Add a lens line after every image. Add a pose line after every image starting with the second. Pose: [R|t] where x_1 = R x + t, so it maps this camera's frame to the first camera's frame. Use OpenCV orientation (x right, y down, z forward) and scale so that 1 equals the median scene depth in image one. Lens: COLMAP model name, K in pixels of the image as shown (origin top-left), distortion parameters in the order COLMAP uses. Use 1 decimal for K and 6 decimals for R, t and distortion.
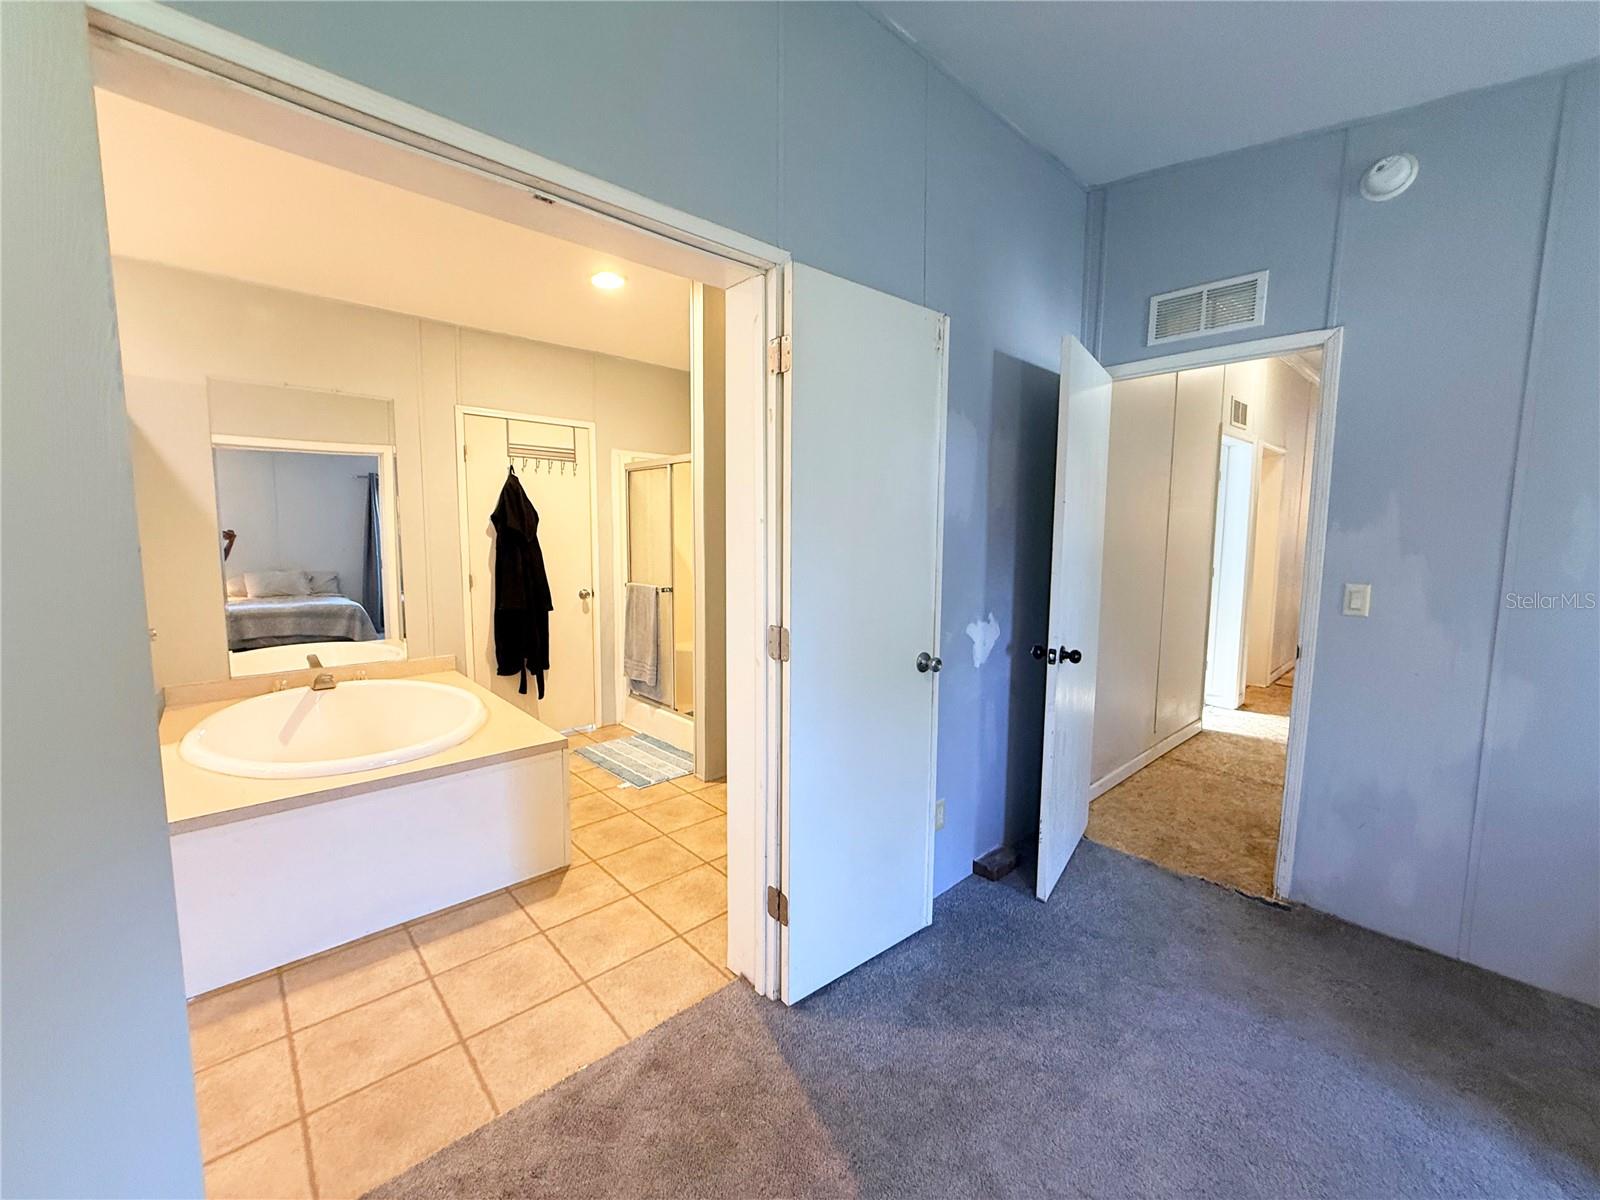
lens RADIAL K [[638.3, 0, 801.6], [0, 638.3, 599.1], [0, 0, 1]] dist [0.001180, -0.000555]
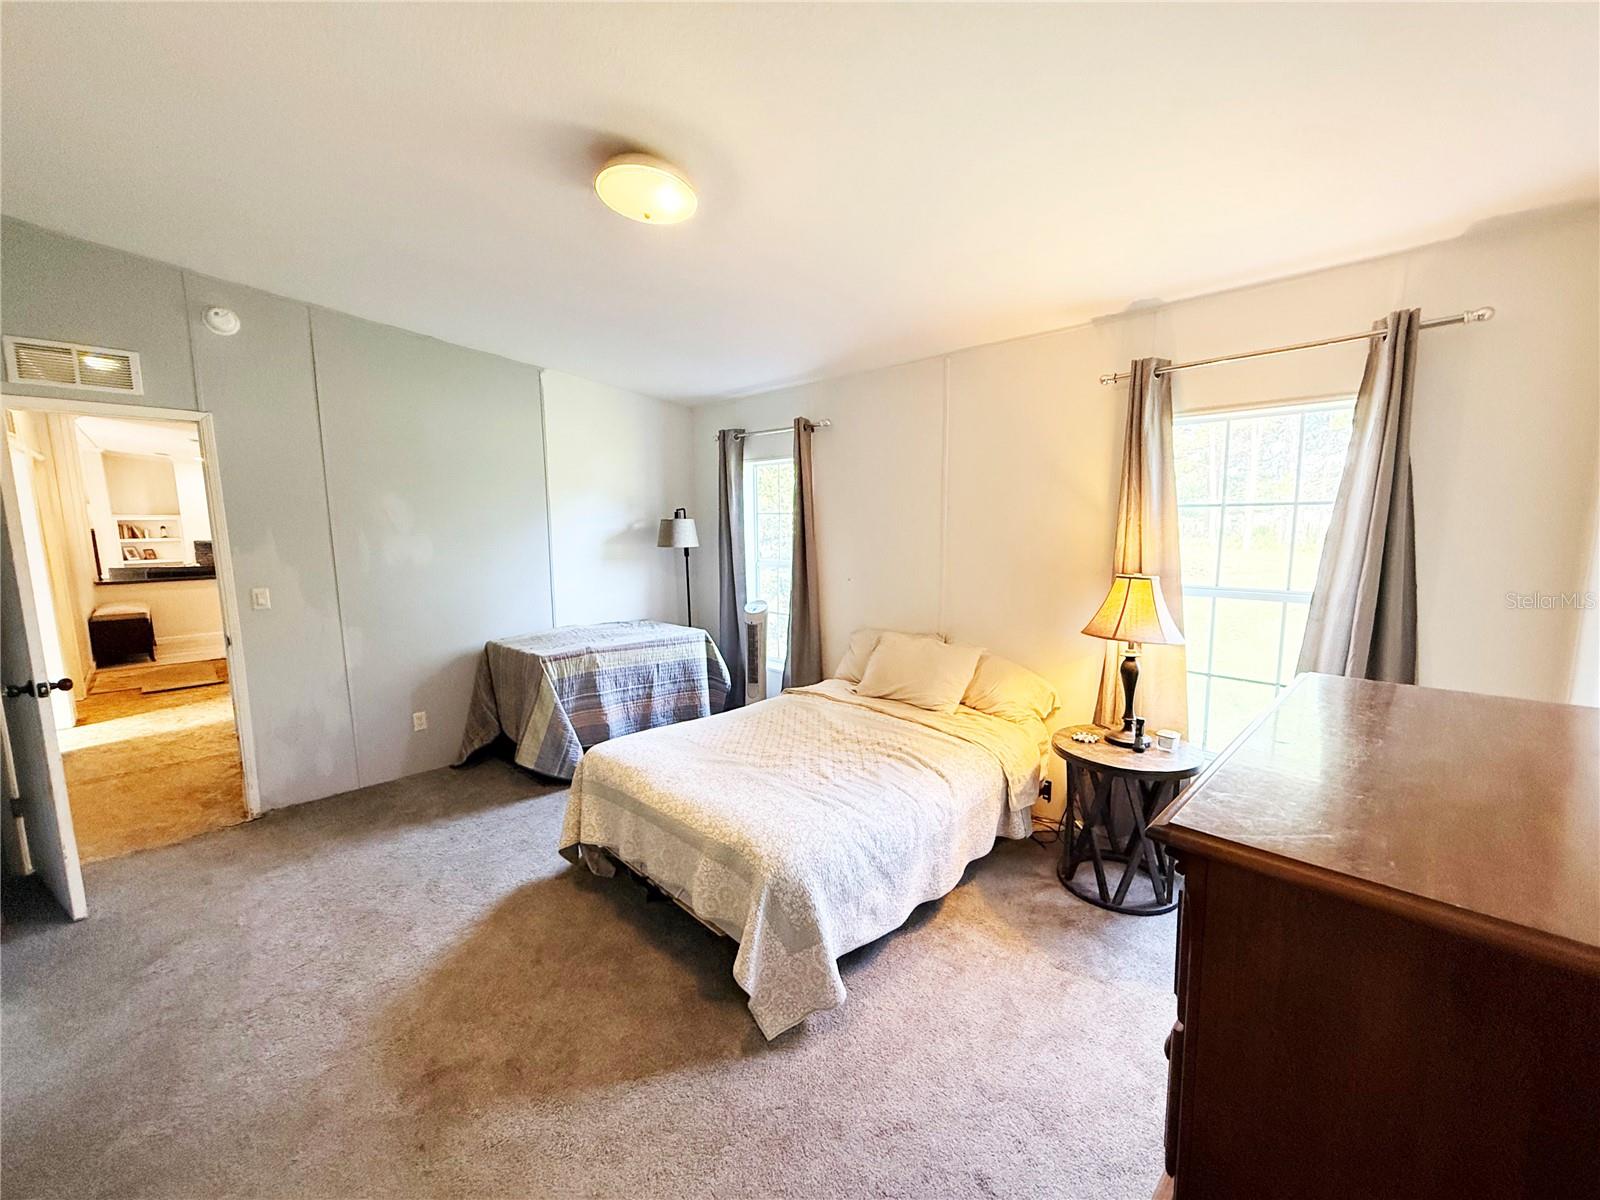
lens RADIAL K [[638.3, 0, 799.6], [0, 638.3, 601.9], [0, 0, 1]] dist [0.001180, -0.000555]
pose [[-0.030505, -0.138935, 0.989832, -0.660810], [0.113903, 0.983358, 0.141537, -0.059813], [-0.993023, 0.117062, -0.014173, -0.241057]]
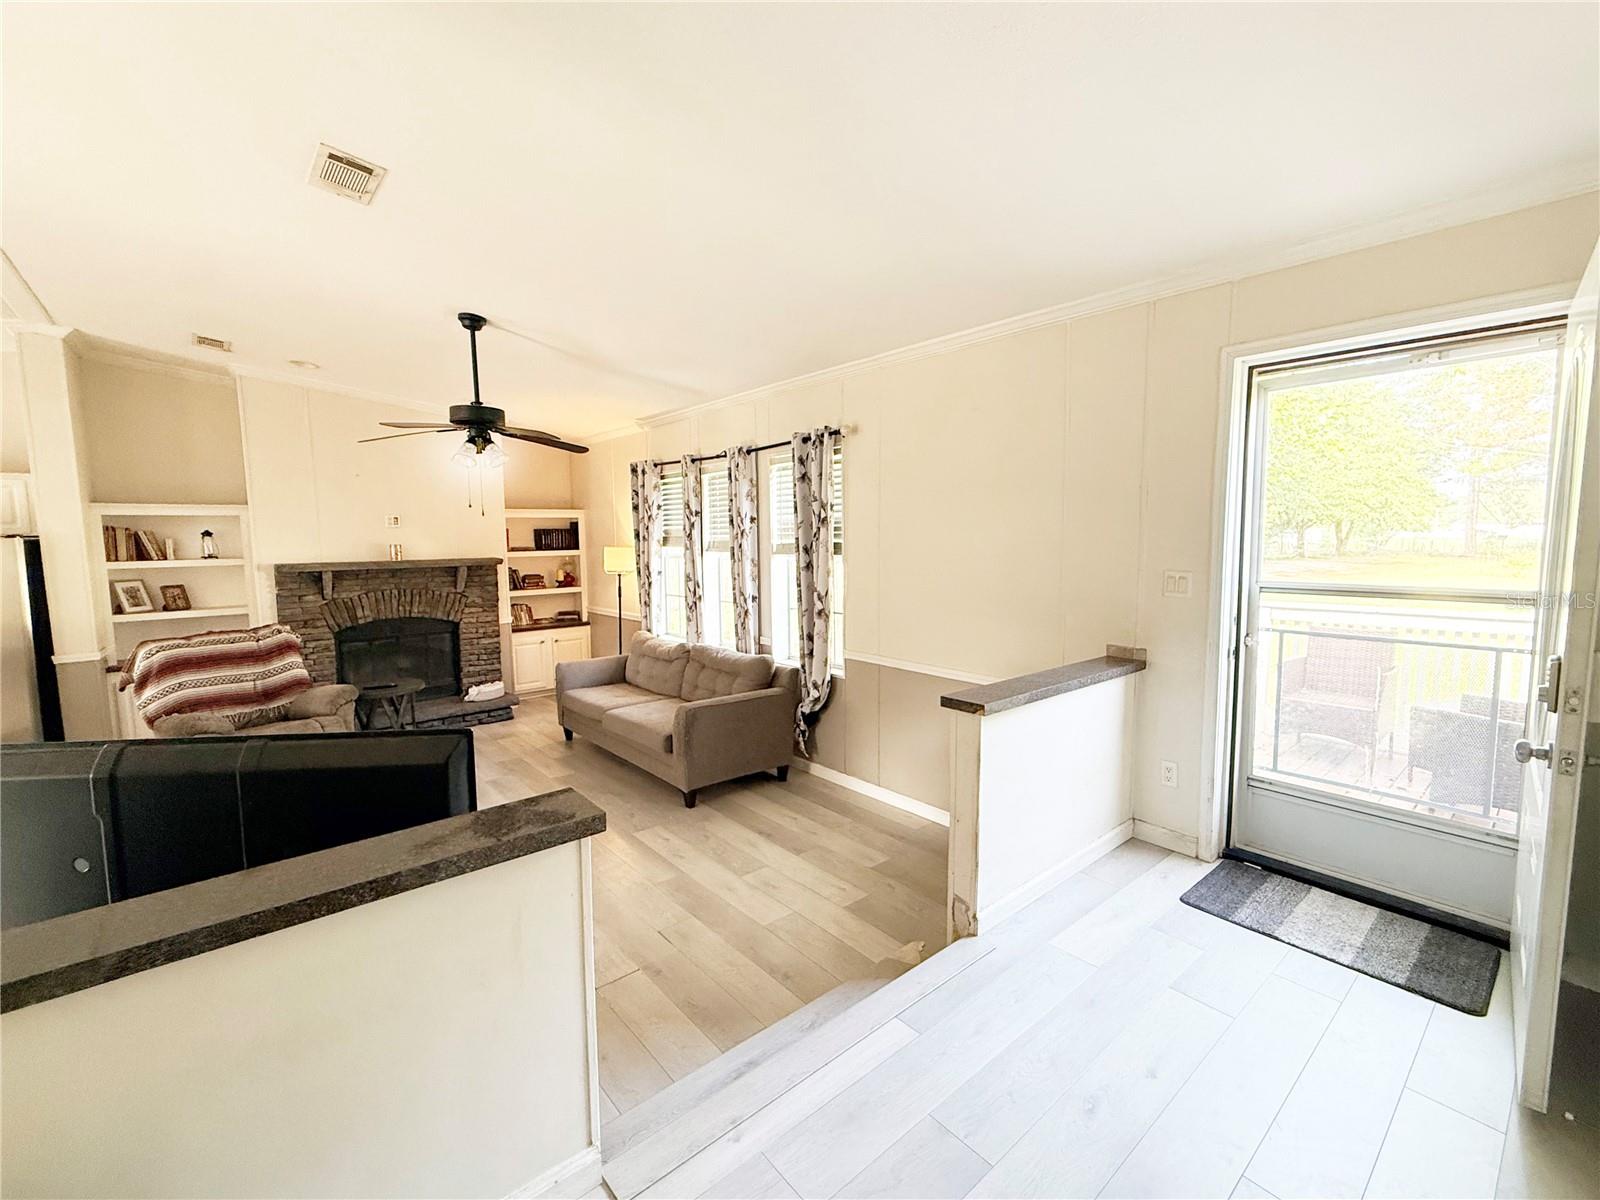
lens RADIAL K [[684.8, 0, 796.5], [0, 684.8, 598.3], [0, 0, 1]] dist [0.001976, -0.000836]
pose [[0.047556, -0.101793, 0.993668, 2.578590], [0.115103, 0.988725, 0.095778, -0.292278], [-0.992215, 0.109820, 0.058736, 2.746251]]
